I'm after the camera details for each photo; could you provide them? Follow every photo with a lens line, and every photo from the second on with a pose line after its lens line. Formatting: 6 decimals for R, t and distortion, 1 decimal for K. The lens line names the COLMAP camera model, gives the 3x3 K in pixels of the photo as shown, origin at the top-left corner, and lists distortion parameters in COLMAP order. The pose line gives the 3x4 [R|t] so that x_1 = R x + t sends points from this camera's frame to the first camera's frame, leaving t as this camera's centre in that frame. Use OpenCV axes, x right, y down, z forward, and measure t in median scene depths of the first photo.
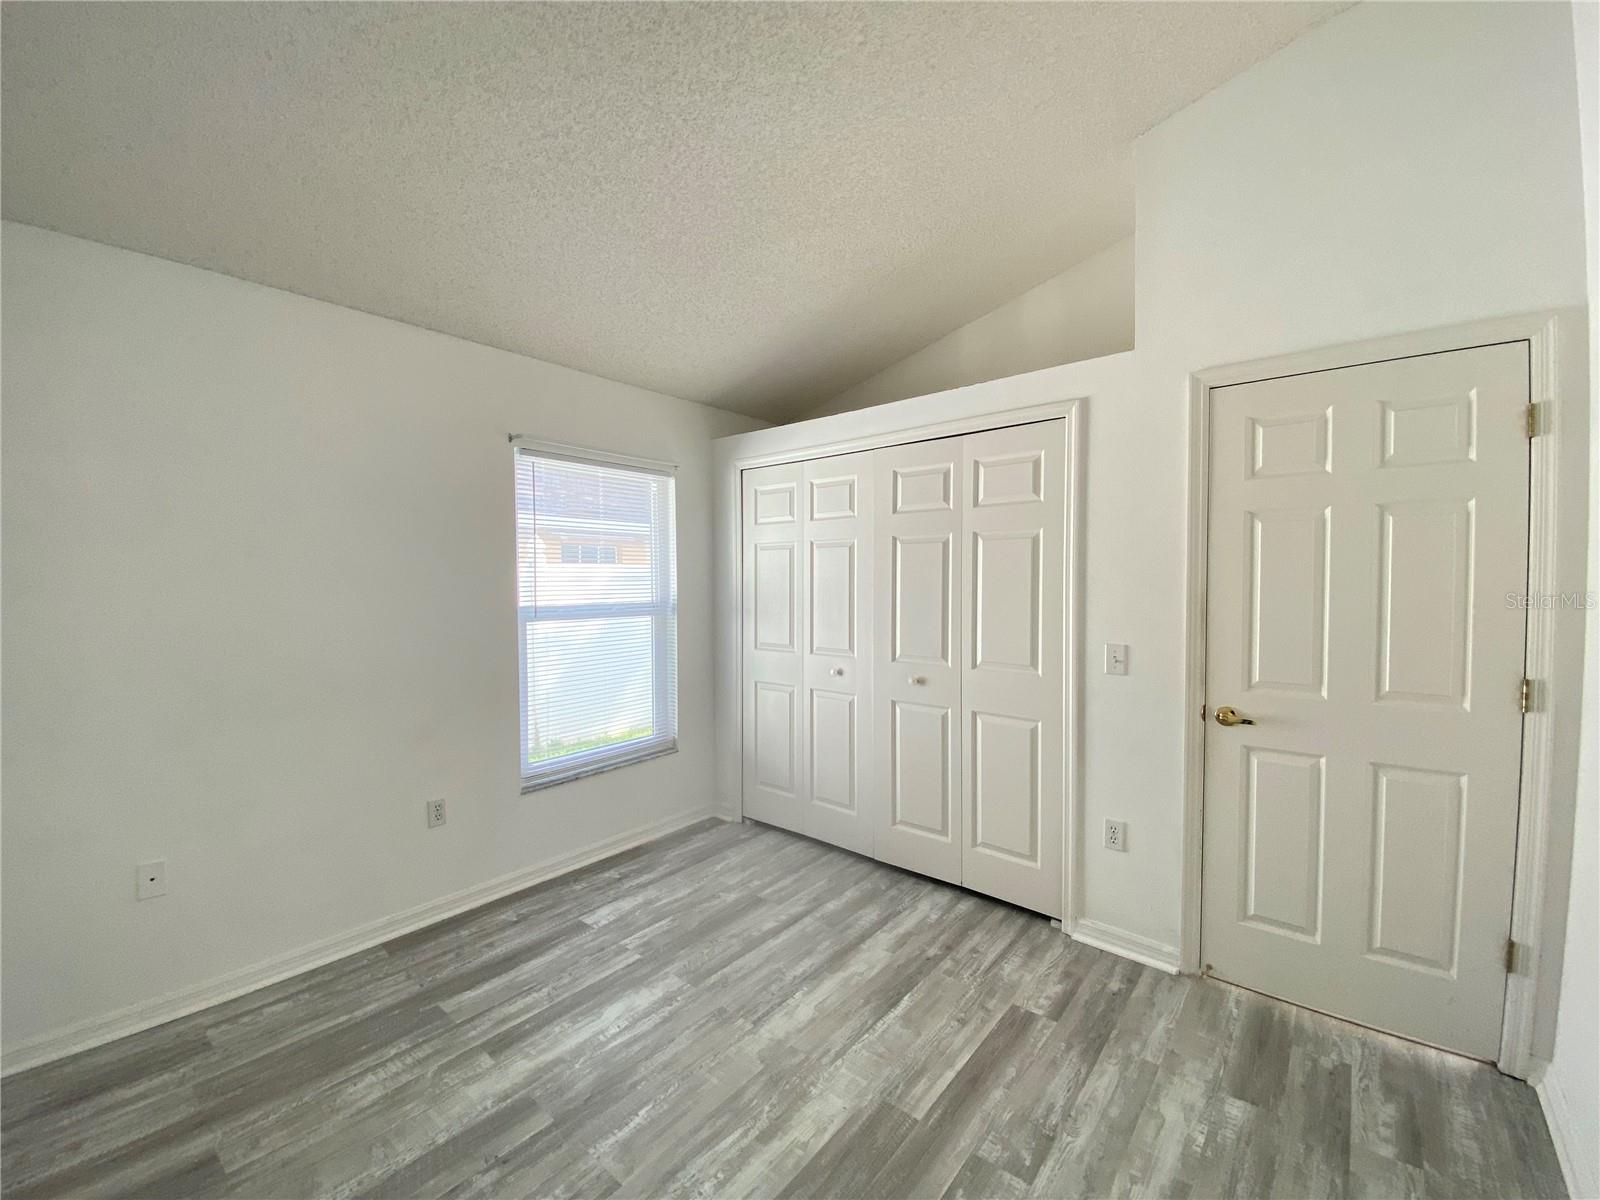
lens RADIAL K [[656.8, 0, 795.2], [0, 656.8, 594.5], [0, 0, 1]] dist [0.007043, -0.005584]
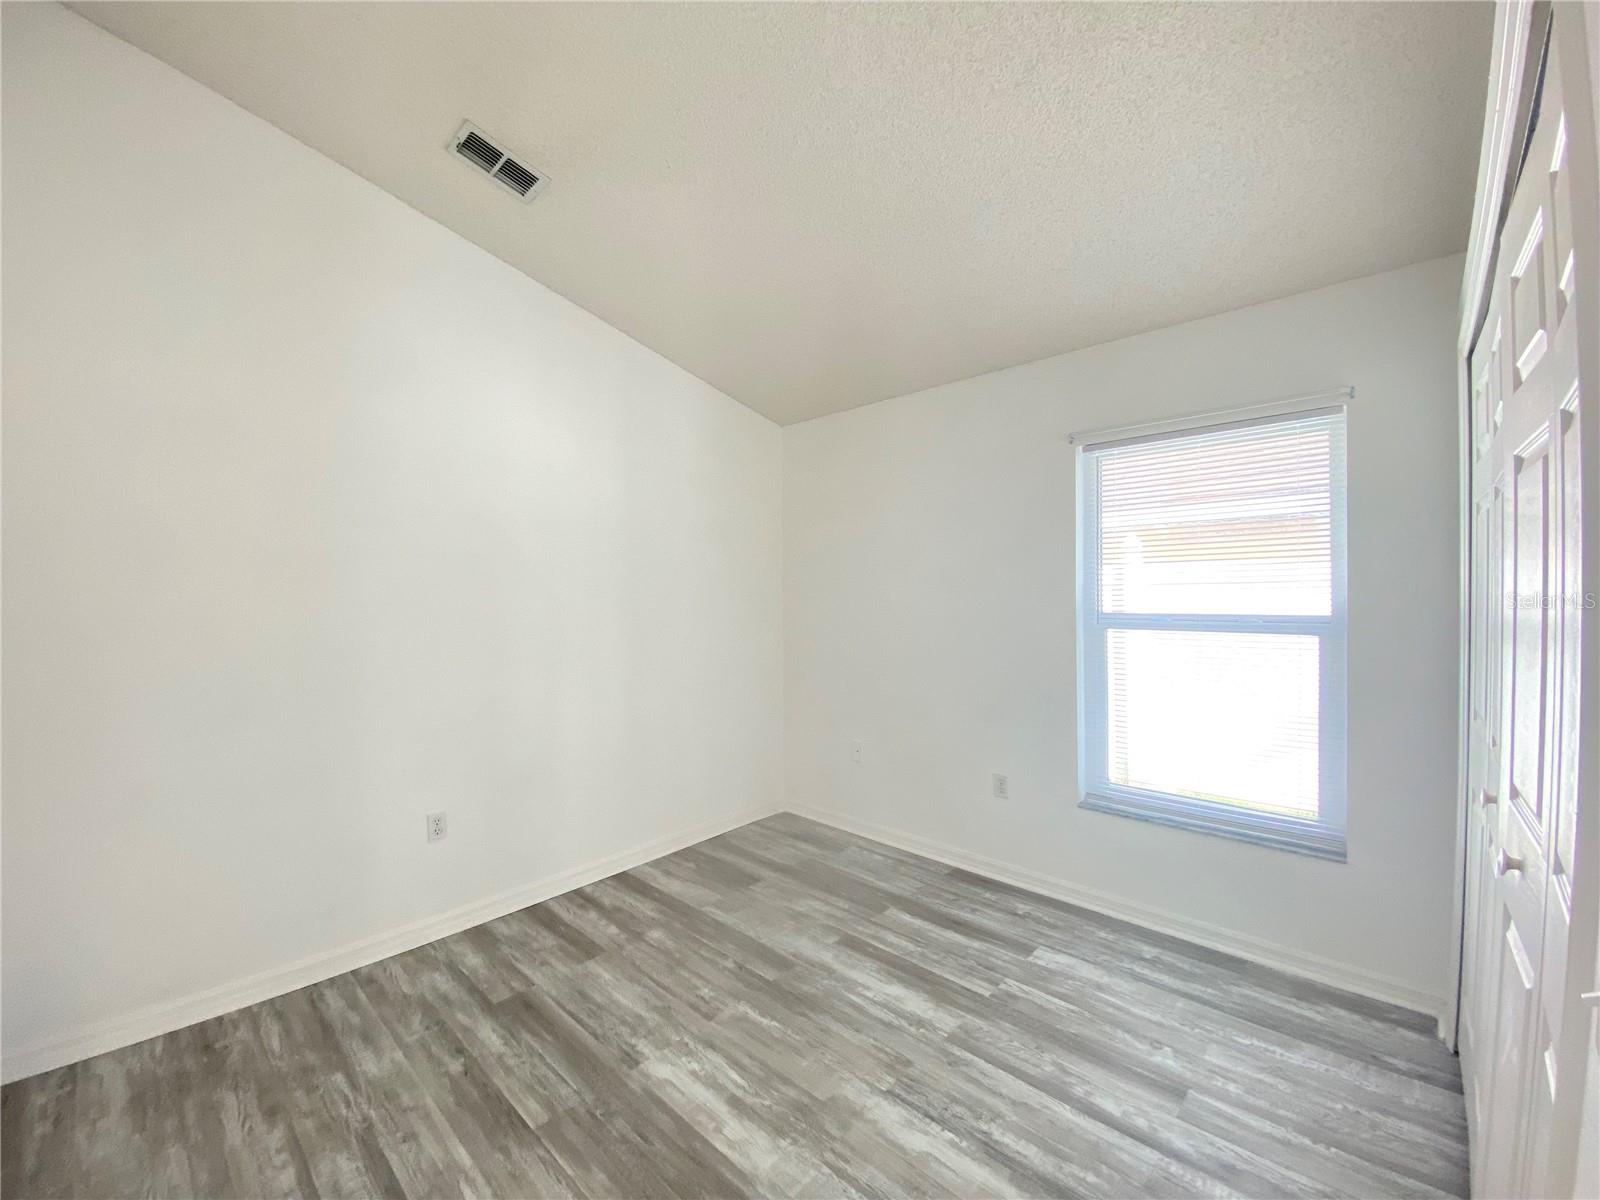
lens RADIAL K [[656.8, 0, 794.3], [0, 656.8, 596.9], [0, 0, 1]] dist [0.007043, -0.005584]
pose [[-0.055088, 0.018446, -0.998311, 0.713715], [-0.016790, 0.999671, 0.019397, -0.017946], [0.998340, 0.017830, -0.054760, 0.806757]]
